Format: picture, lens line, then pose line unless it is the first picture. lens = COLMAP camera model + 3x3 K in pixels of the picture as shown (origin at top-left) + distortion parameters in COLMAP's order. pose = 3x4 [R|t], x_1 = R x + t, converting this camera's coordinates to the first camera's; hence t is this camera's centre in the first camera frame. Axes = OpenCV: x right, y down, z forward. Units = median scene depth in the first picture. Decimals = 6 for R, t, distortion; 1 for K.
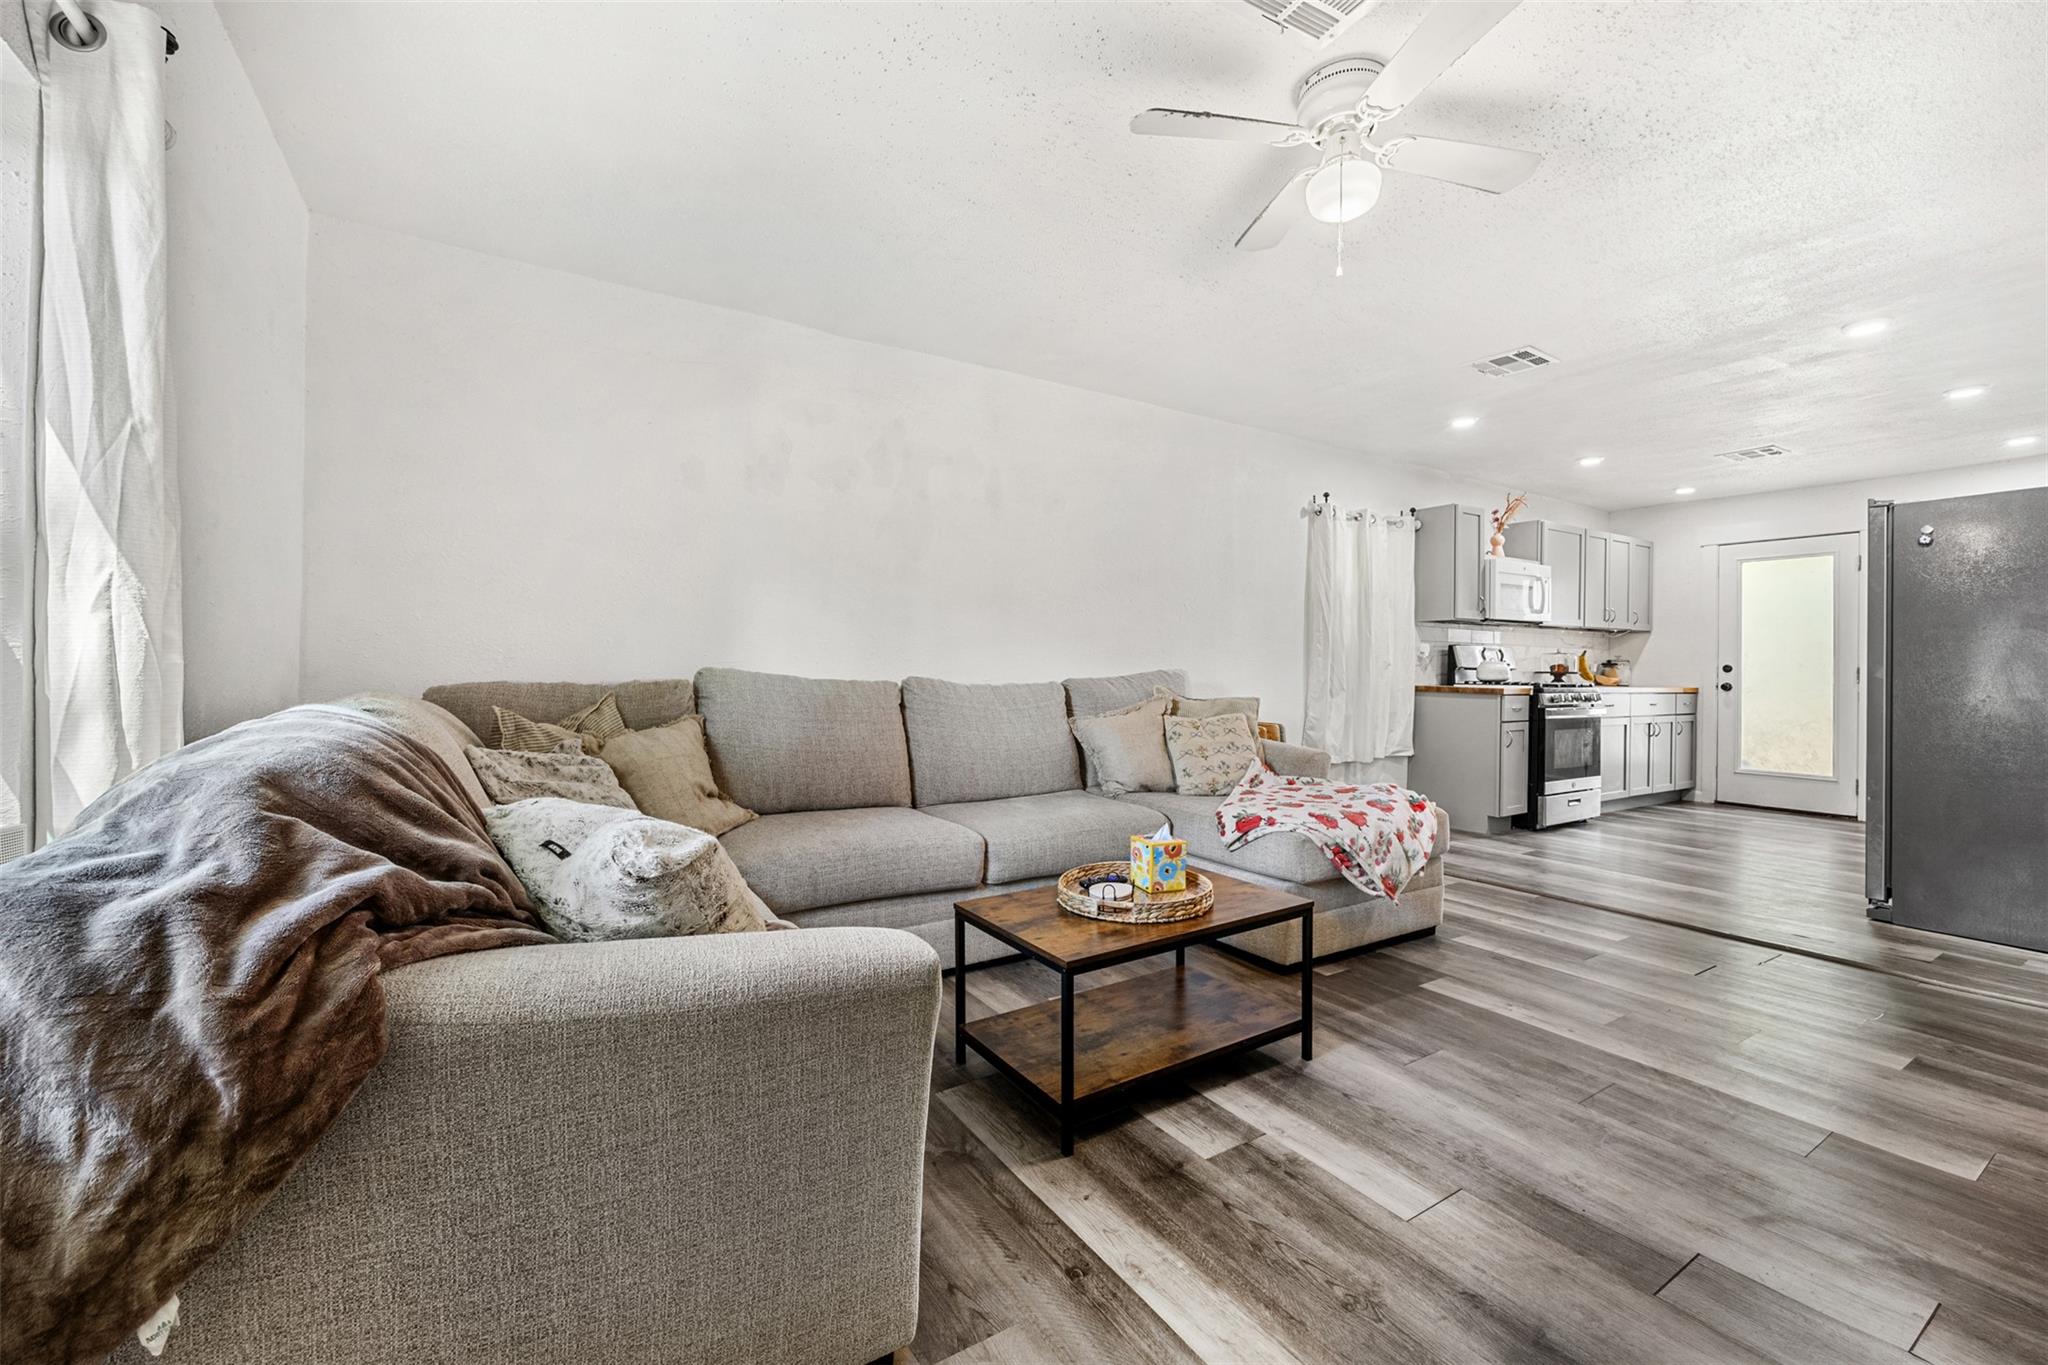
lens RADIAL K [[824.5, 0, 1021.6], [0, 824.5, 667.2], [0, 0, 1]] dist [-0.003977, -0.000010]
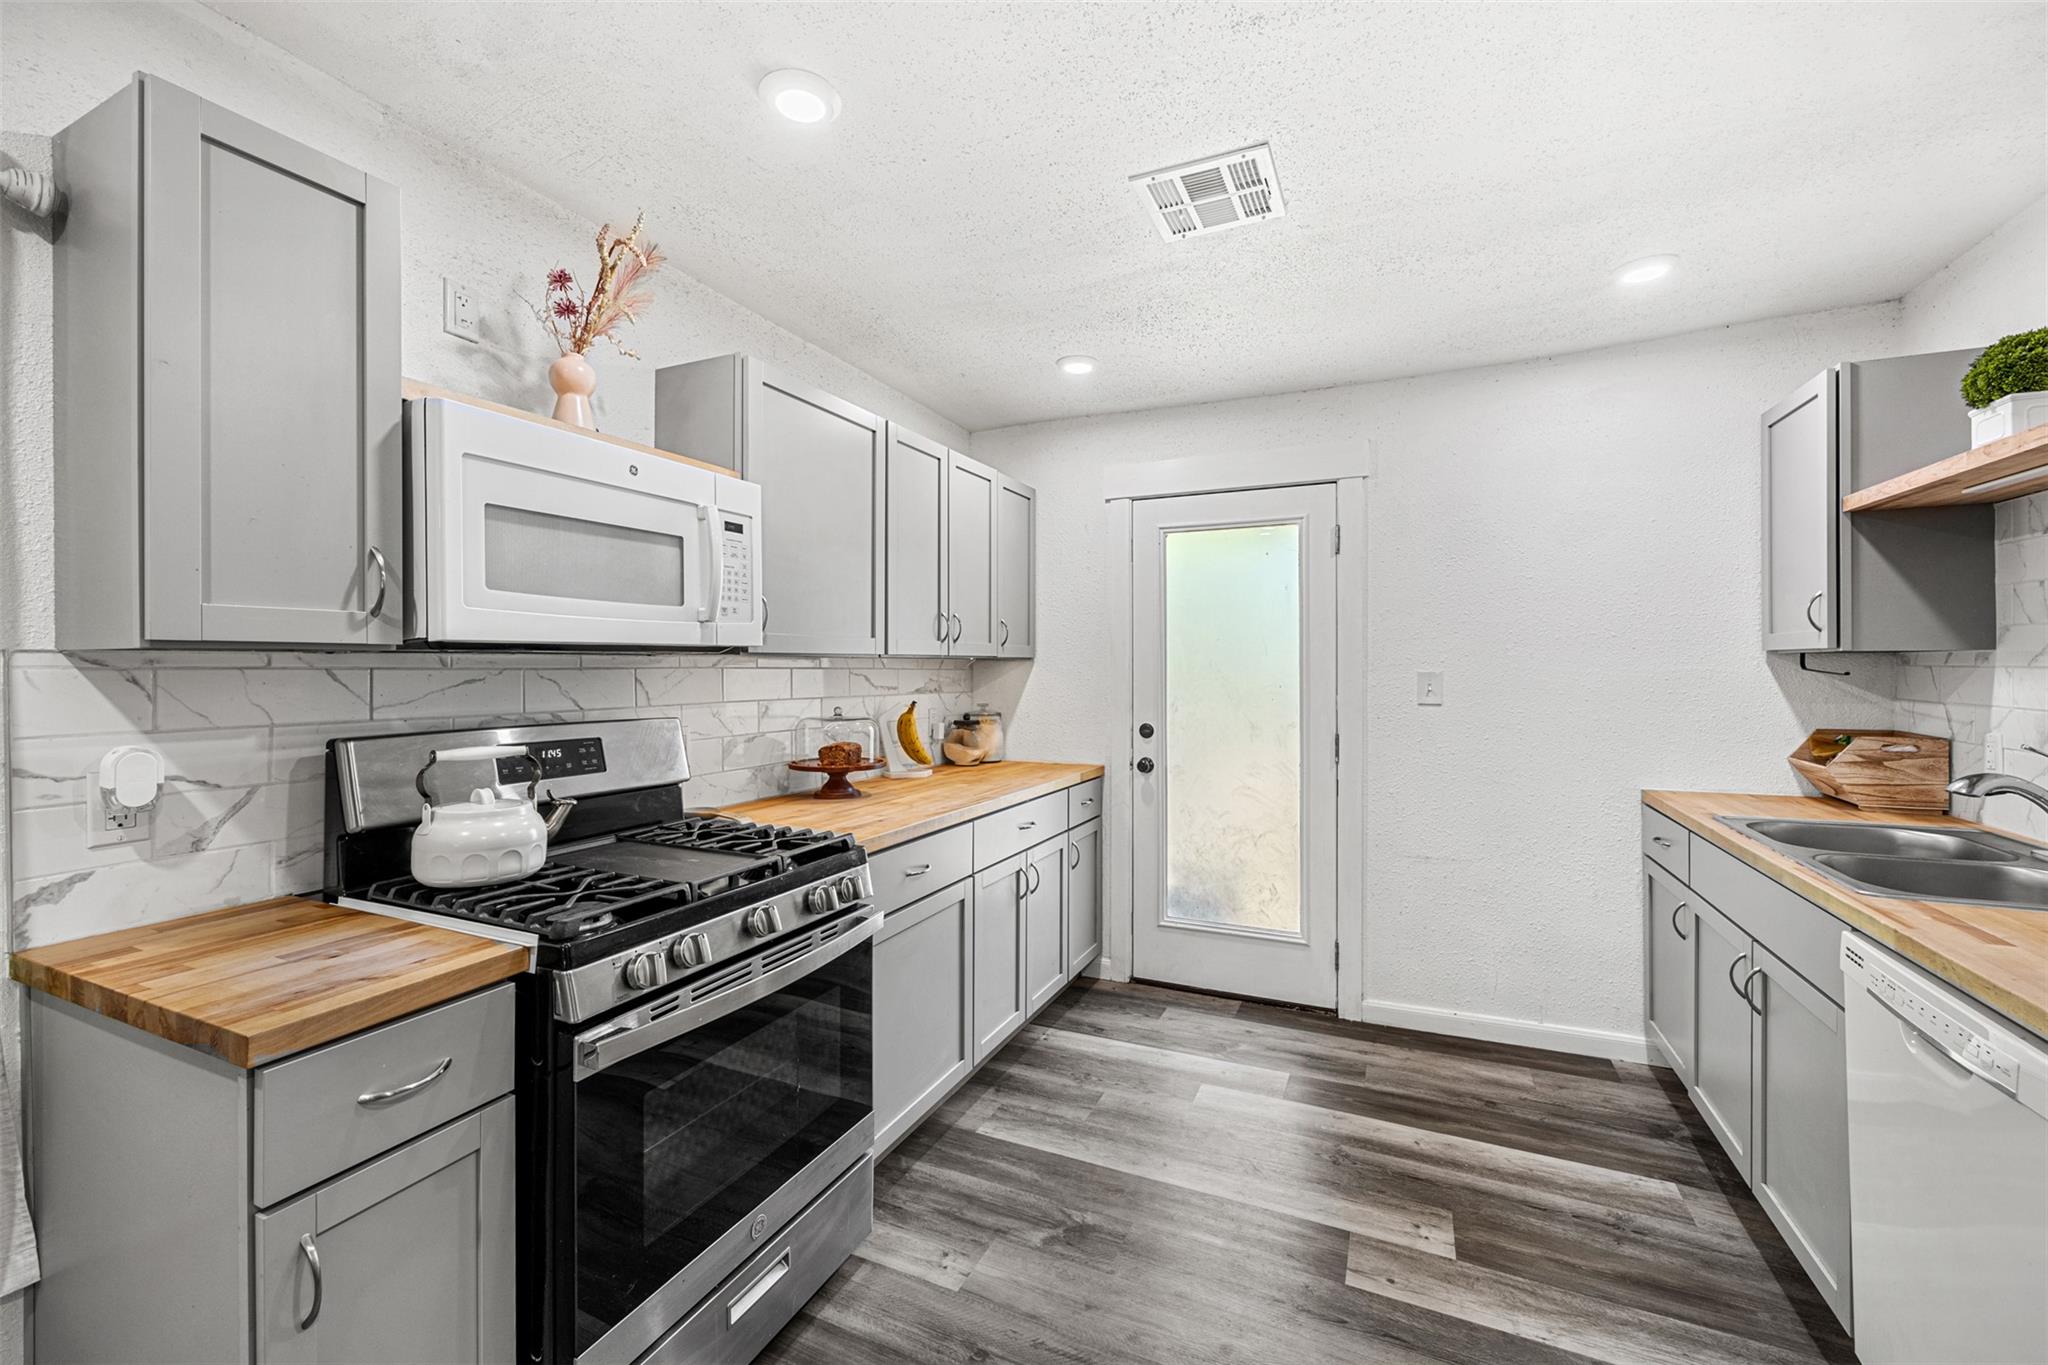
lens RADIAL K [[824.5, 0, 1024.7], [0, 824.5, 662.9], [0, 0, 1]] dist [-0.003977, -0.000010]
pose [[0.835208, -0.007921, 0.549878, 0.997615], [0.008353, 0.999964, 0.001717, -0.088164], [-0.549871, 0.003160, 0.835244, 1.193069]]
